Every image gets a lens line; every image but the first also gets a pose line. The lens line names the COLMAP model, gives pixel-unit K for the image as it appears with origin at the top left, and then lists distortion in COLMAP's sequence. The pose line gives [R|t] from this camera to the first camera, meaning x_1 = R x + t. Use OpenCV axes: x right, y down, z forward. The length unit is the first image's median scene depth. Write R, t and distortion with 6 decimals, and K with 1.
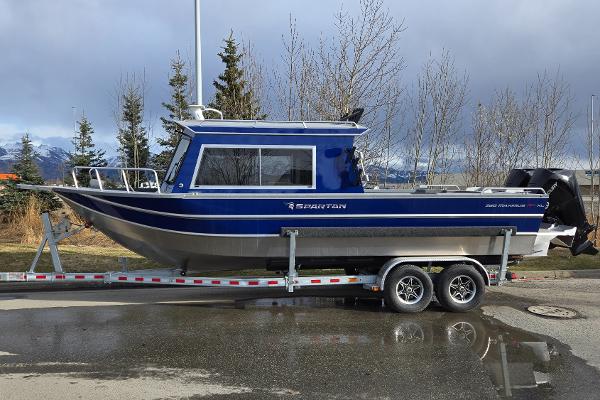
lens RADIAL K [[460.7, 0, 291.4], [0, 460.7, 219.0], [0, 0, 1]] dist [0.027408, -0.000075]
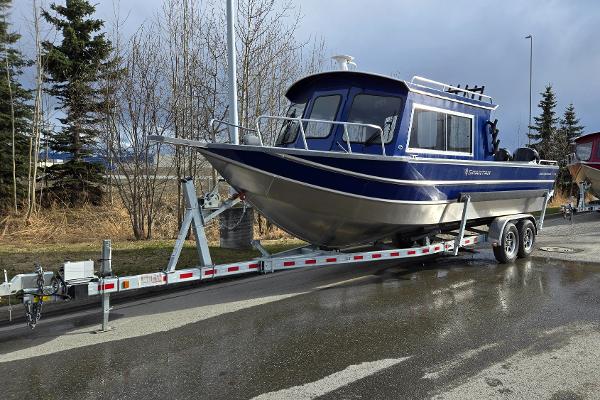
lens RADIAL K [[467.6, 0, 342.0], [0, 467.6, 207.2], [0, 0, 1]] dist [0.037960, -0.000344]
pose [[0.767466, -0.039320, 0.639883, -0.867533], [0.030257, 0.999227, 0.025112, 0.015564], [-0.640375, 0.000089, 0.768062, 0.354512]]
